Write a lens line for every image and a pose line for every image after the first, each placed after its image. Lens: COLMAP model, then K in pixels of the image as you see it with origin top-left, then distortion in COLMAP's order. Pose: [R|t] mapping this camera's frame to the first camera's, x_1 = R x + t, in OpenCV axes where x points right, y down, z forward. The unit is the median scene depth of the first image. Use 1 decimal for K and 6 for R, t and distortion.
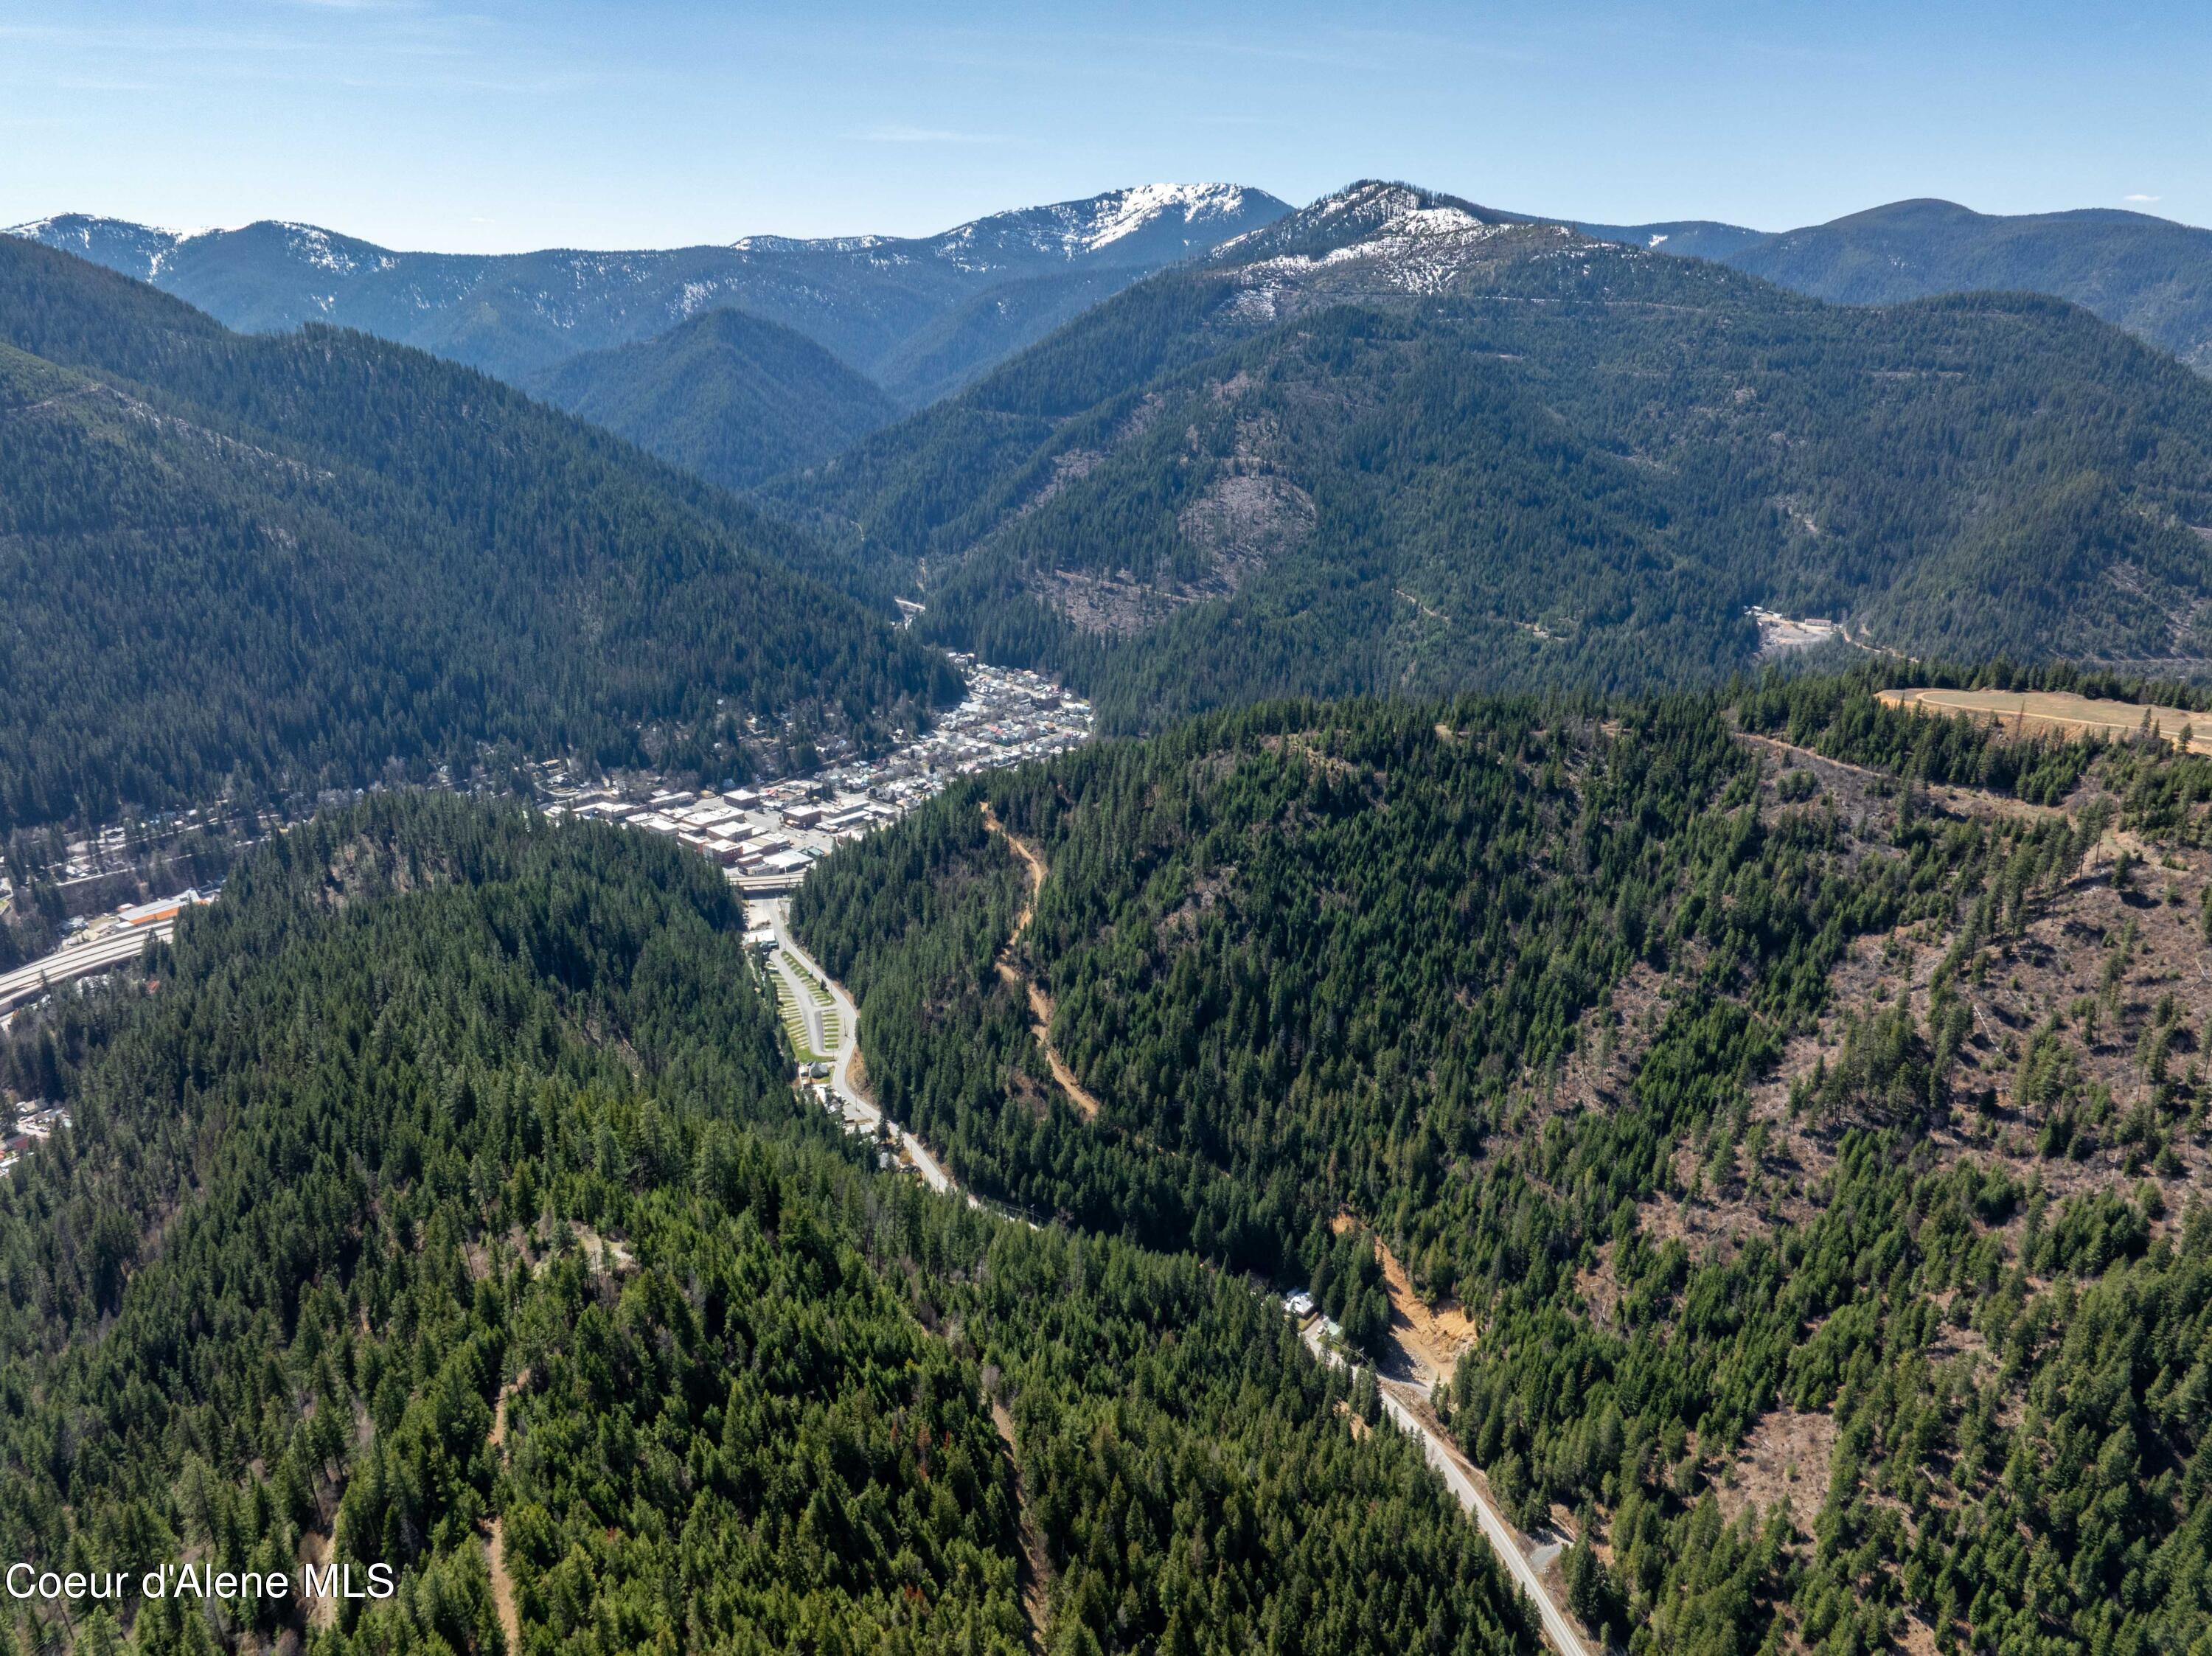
lens RADIAL K [[1554.9, 0, 1110.1], [0, 1554.9, 835.1], [0, 0, 1]] dist [-0.037941, 0.024396]
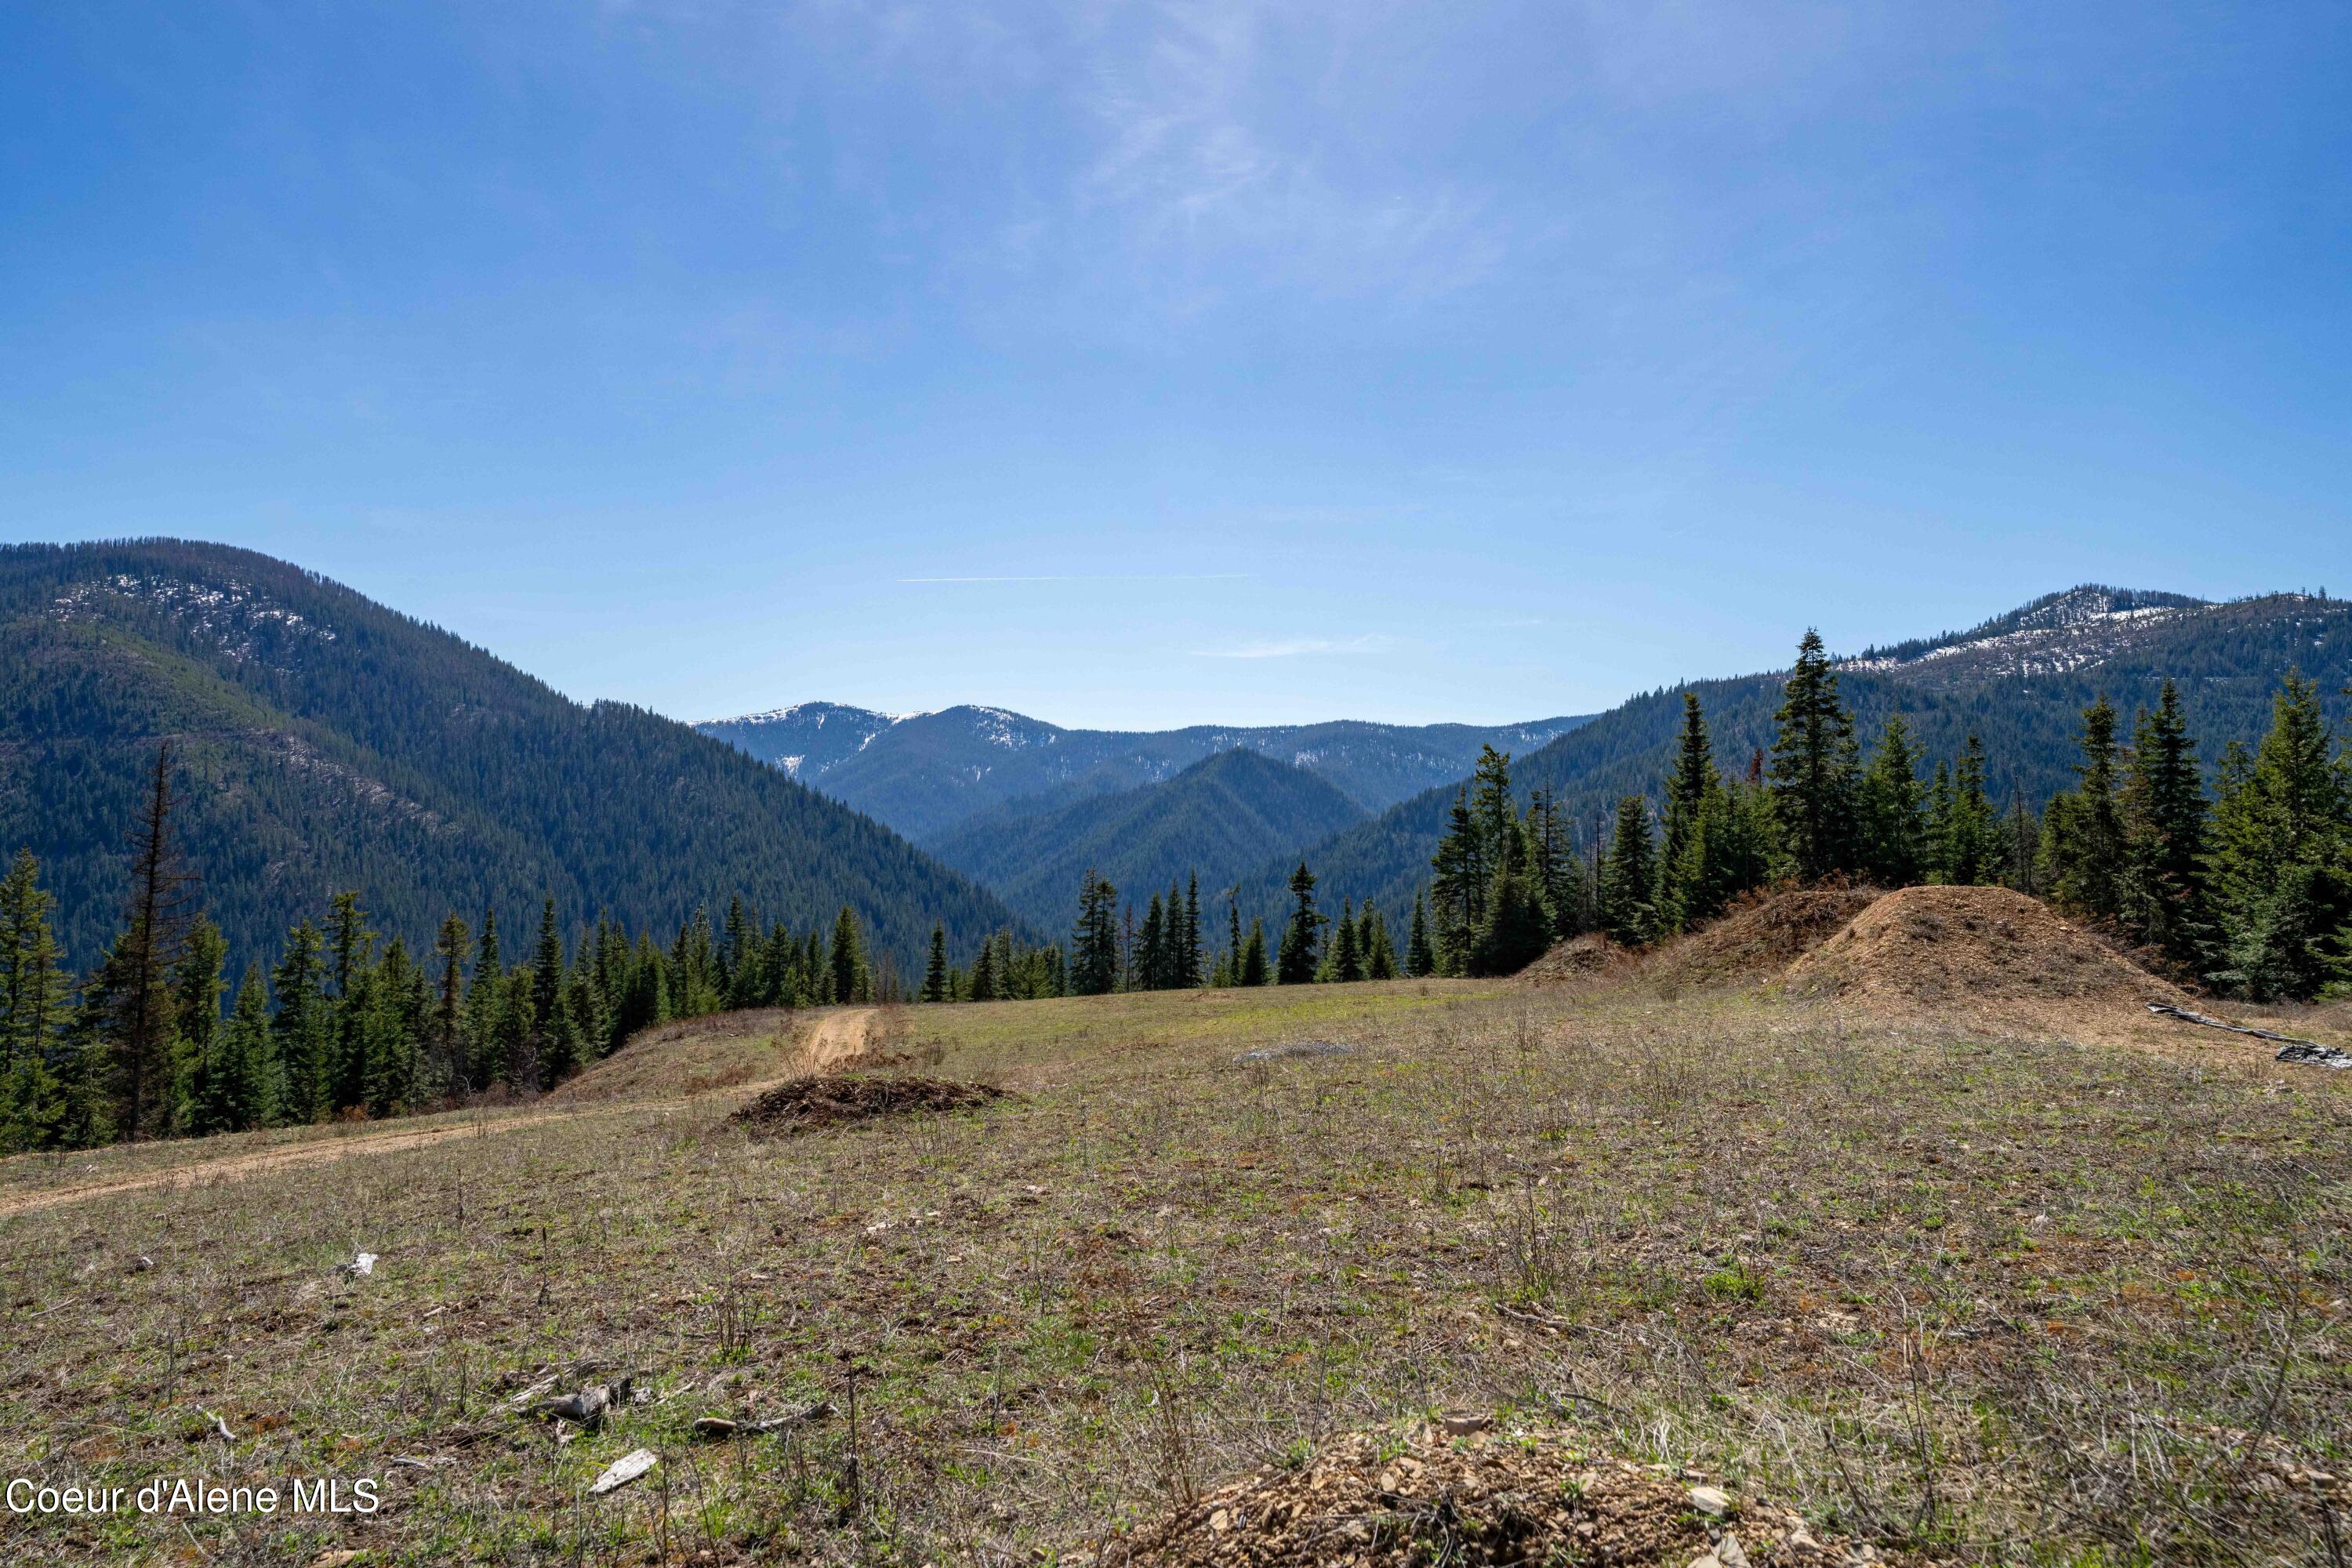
lens RADIAL K [[1613.0, 0, 1170.6], [0, 1613.0, 752.7], [0, 0, 1]] dist [0.003267, 0.046722]
pose [[0.897064, -0.011730, -0.441745, 0.365565], [-0.152016, 0.930445, -0.333411, -0.037156], [0.414931, 0.366243, 0.832885, 0.498203]]
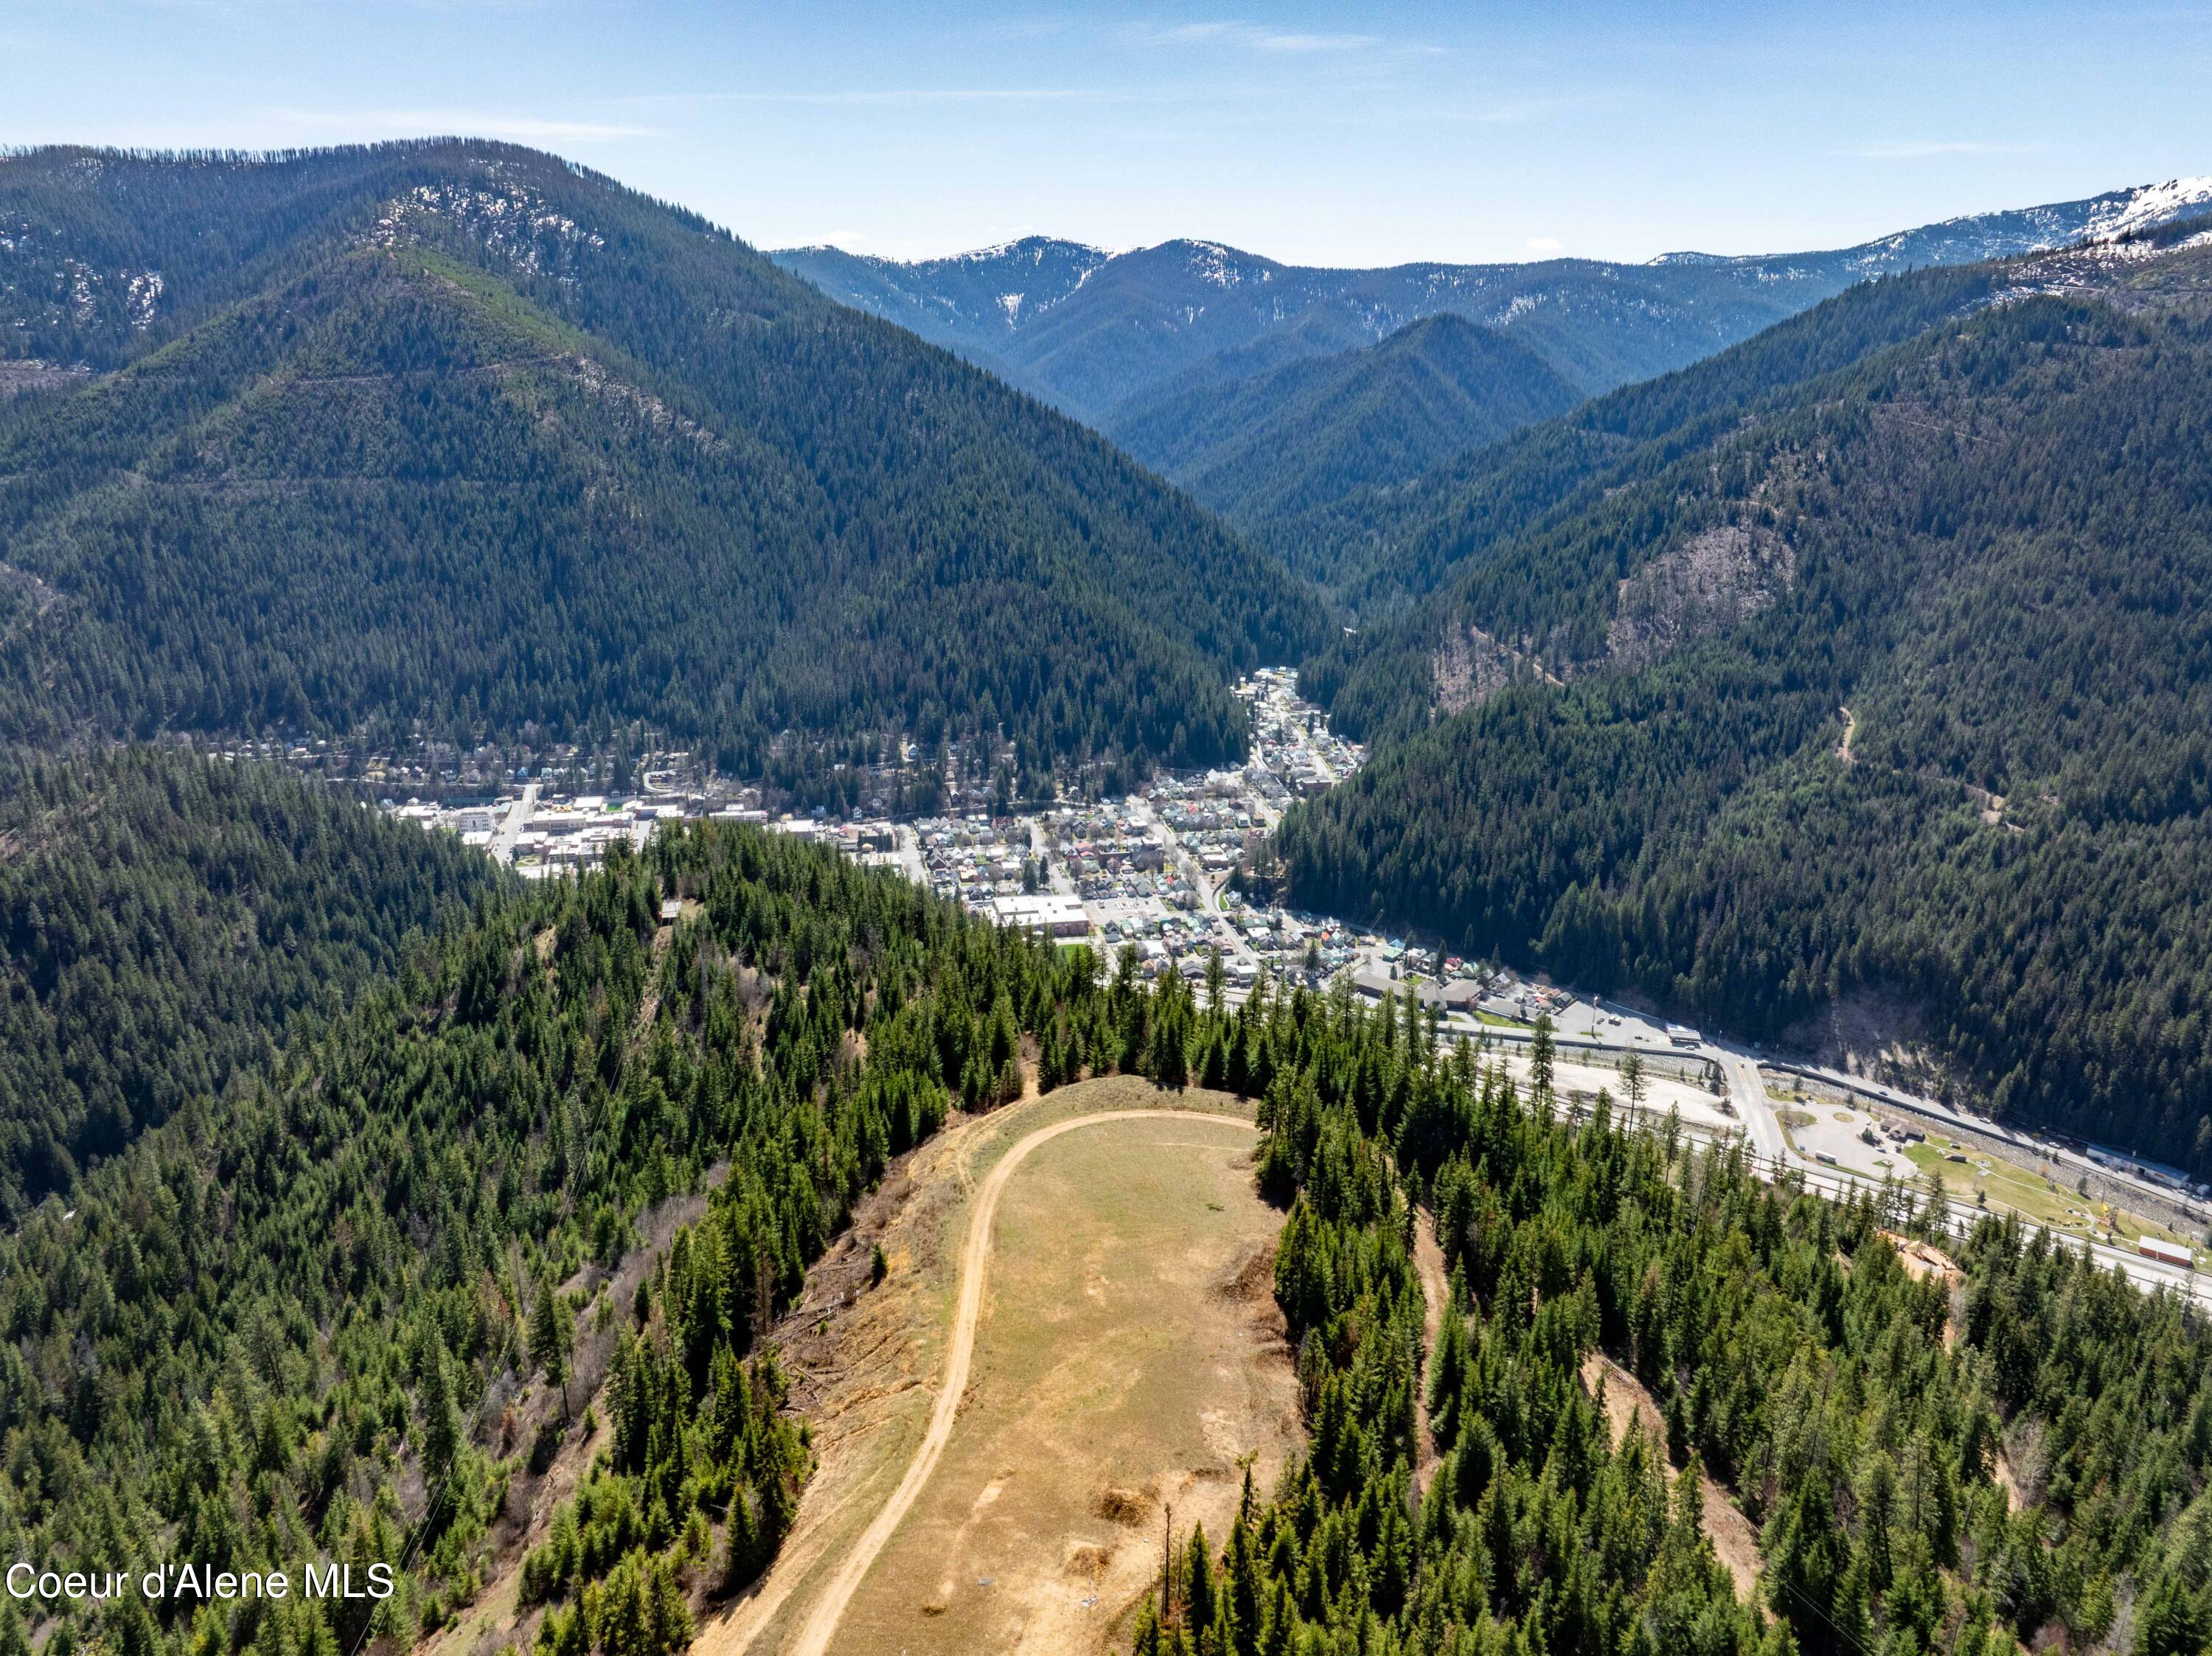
lens RADIAL K [[1554.9, 0, 1110.1], [0, 1554.9, 835.1], [0, 0, 1]] dist [-0.037941, 0.024396]
pose [[0.808132, 0.189640, -0.557637, 0.425361], [-0.200110, 0.978835, 0.042878, -0.101767], [0.553966, 0.076938, 0.828977, 0.410196]]
